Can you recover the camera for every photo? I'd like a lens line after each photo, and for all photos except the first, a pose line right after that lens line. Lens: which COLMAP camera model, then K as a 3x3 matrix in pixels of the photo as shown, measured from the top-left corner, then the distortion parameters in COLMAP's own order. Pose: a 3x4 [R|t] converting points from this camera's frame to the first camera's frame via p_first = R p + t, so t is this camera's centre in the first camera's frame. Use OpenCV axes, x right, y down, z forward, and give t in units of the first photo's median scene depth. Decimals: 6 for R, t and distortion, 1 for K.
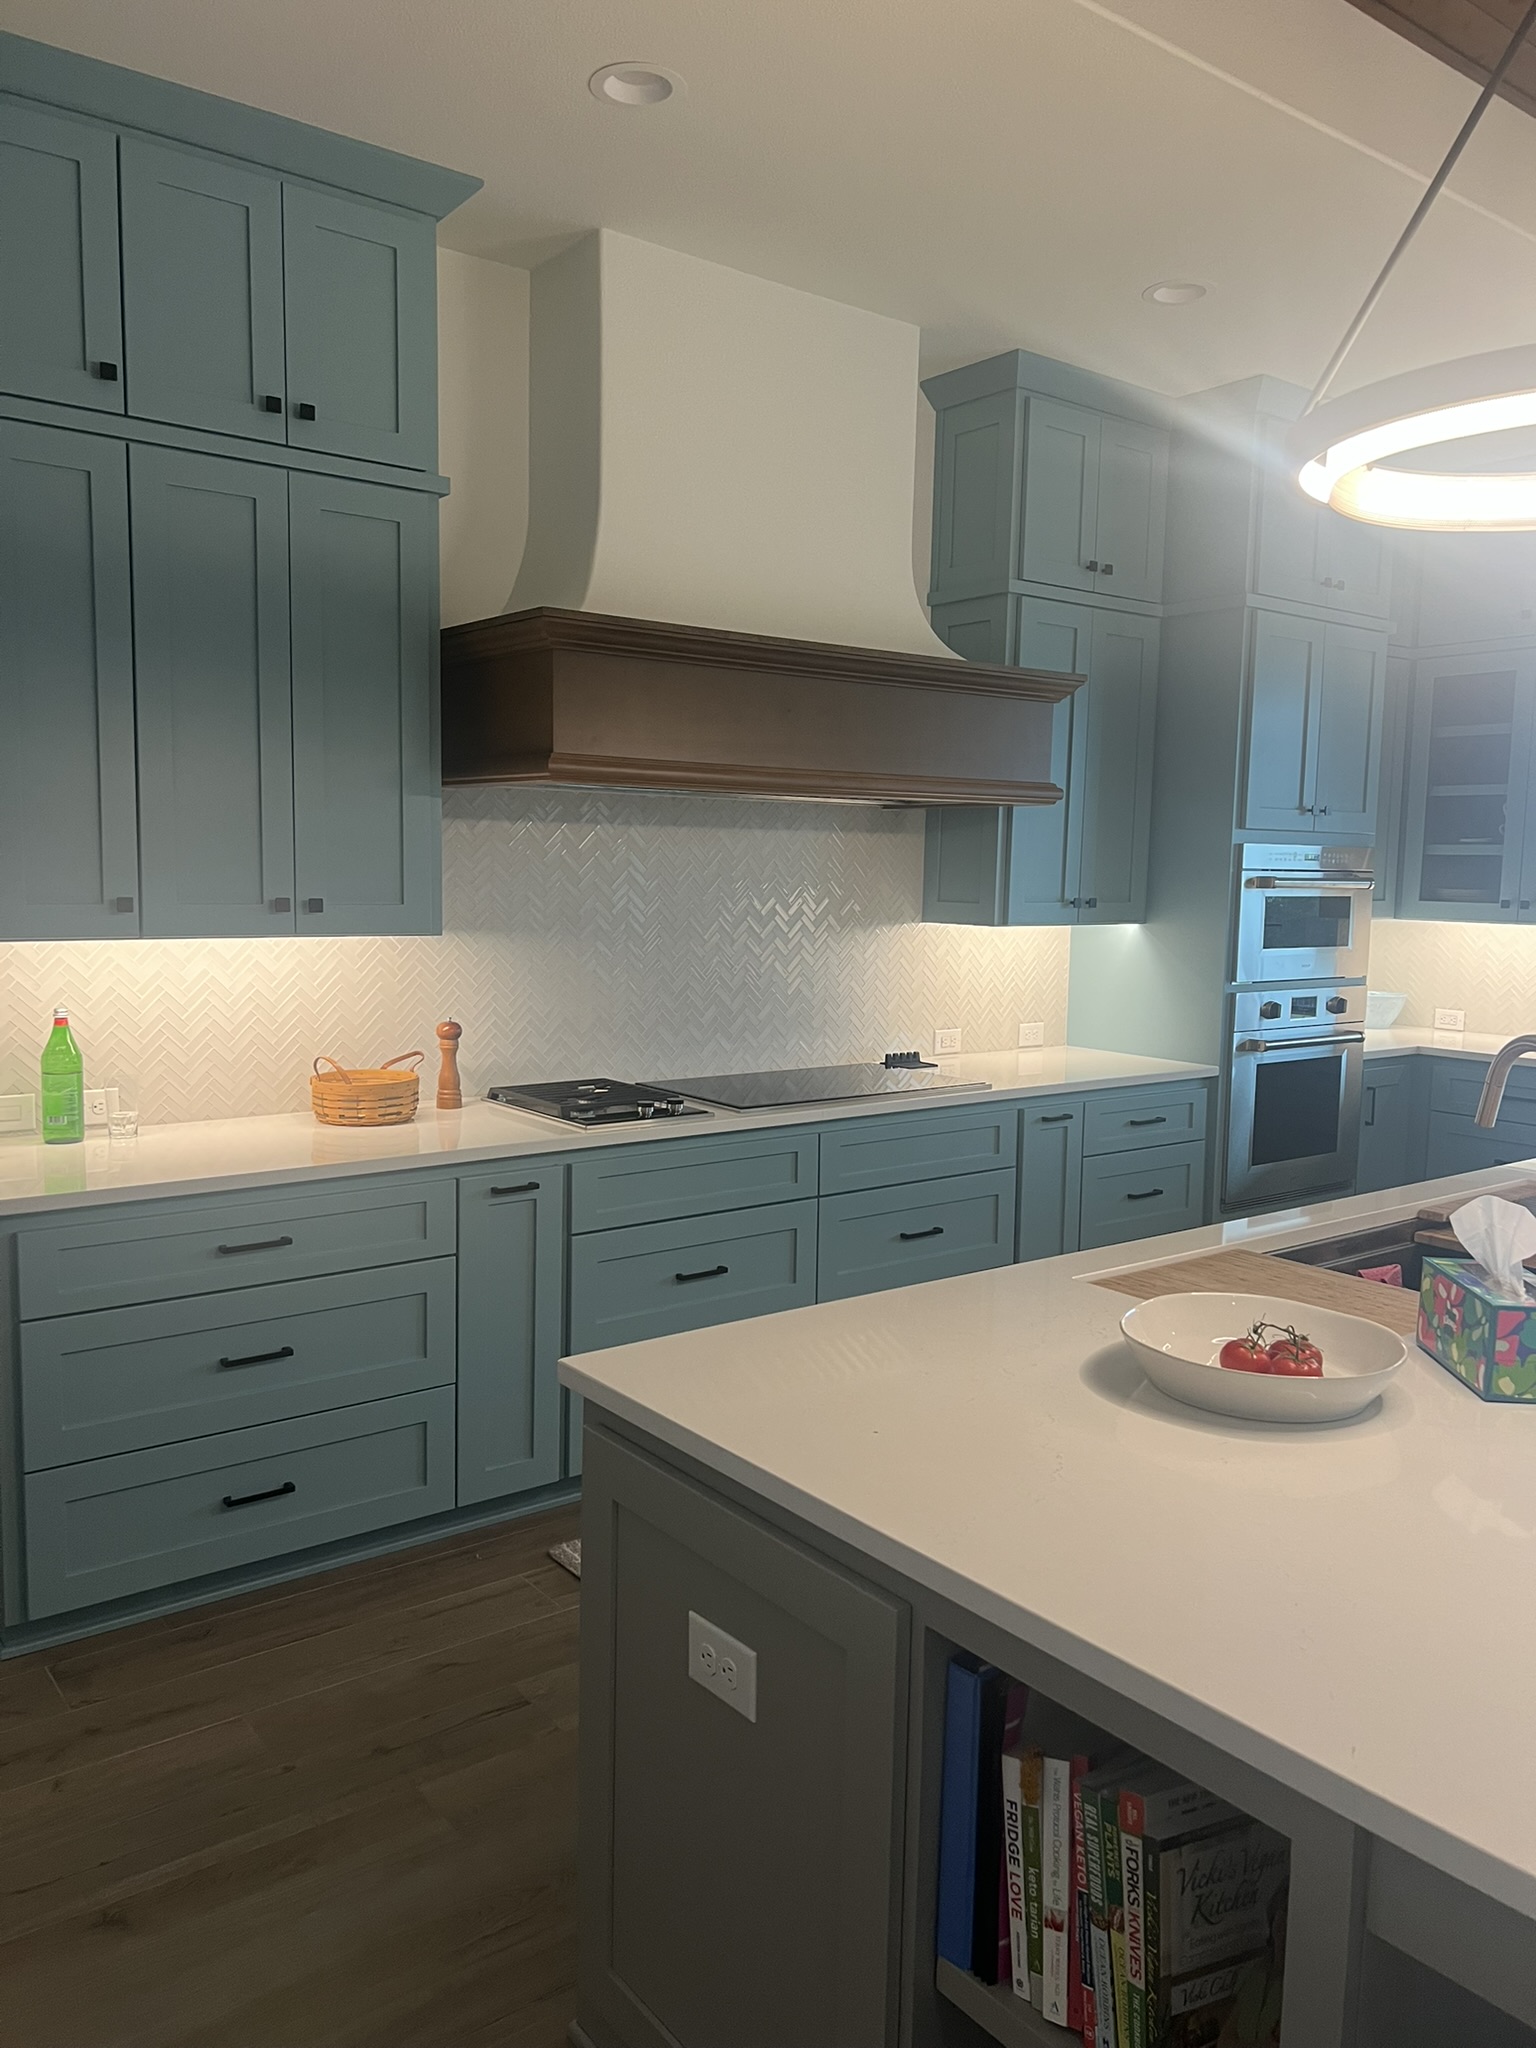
lens RADIAL K [[1563.8, 0, 755.3], [0, 1563.8, 1024.6], [0, 0, 1]] dist [0.046159, -0.061258]
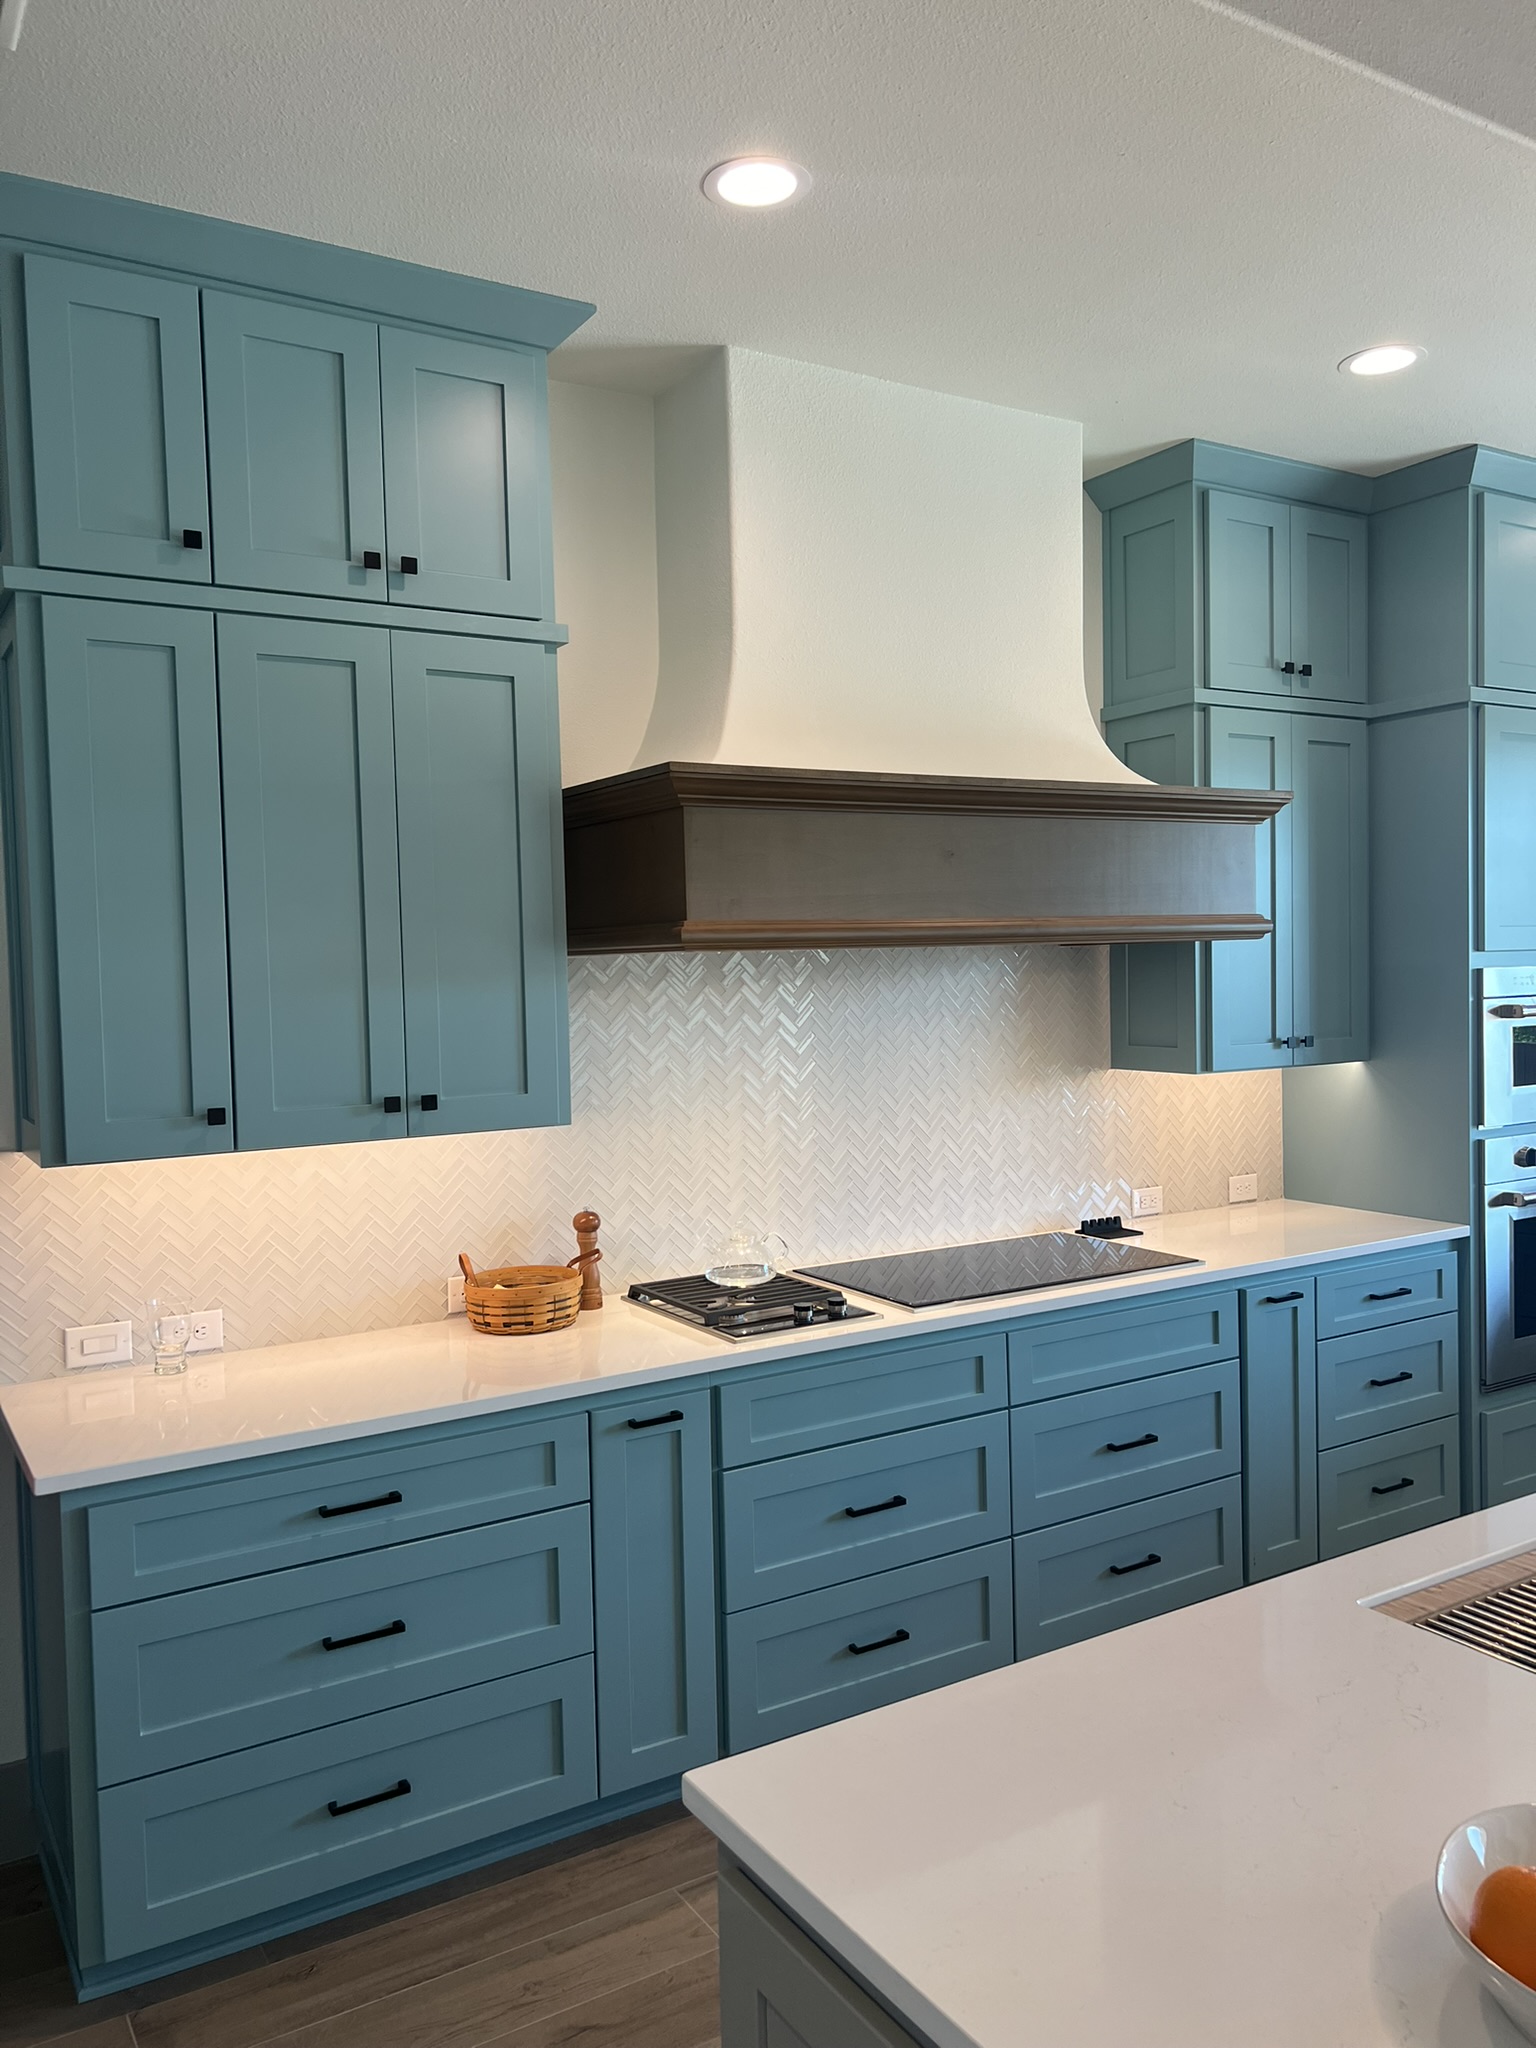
lens RADIAL K [[1563.8, 0, 749.5], [0, 1563.8, 1017.7], [0, 0, 1]] dist [0.046159, -0.061258]
pose [[0.993233, -0.037506, -0.109912, 0.001736], [0.029843, 0.997061, -0.070558, -0.050698], [0.112235, 0.066800, 0.991434, 0.119293]]
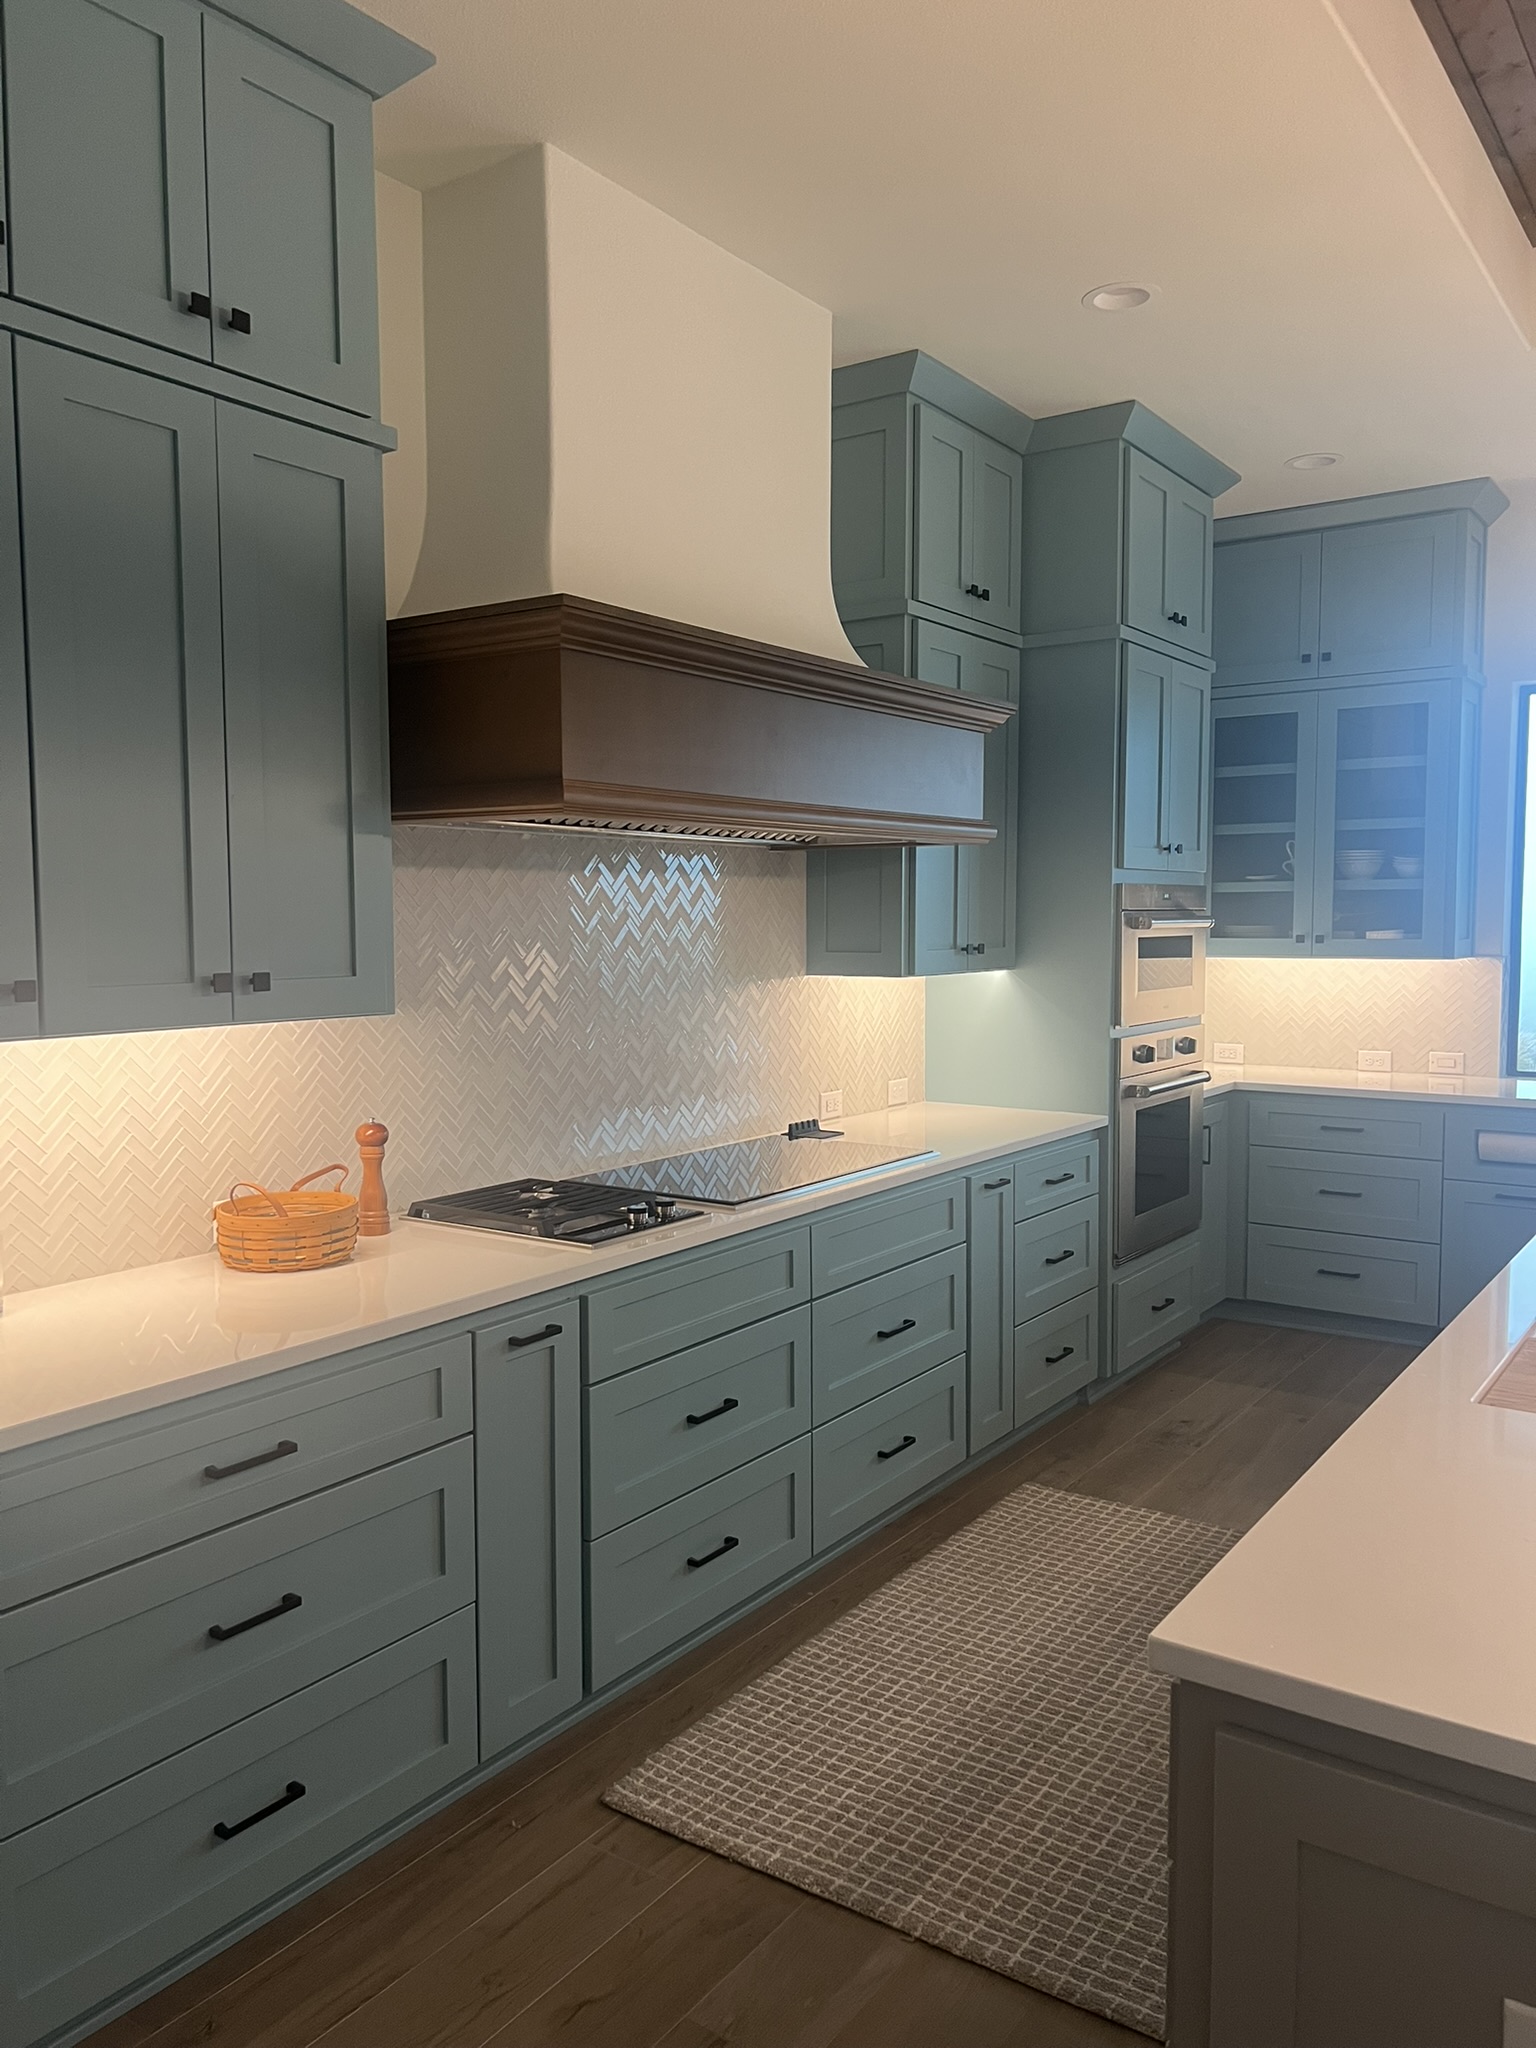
lens RADIAL K [[1563.8, 0, 766.2], [0, 1563.8, 1021.9], [0, 0, 1]] dist [0.046159, -0.061258]
pose [[0.952255, -0.041268, 0.302500, -0.253182], [0.050526, 0.998462, -0.022839, -0.025576], [-0.301092, 0.037033, 0.952876, 0.200978]]
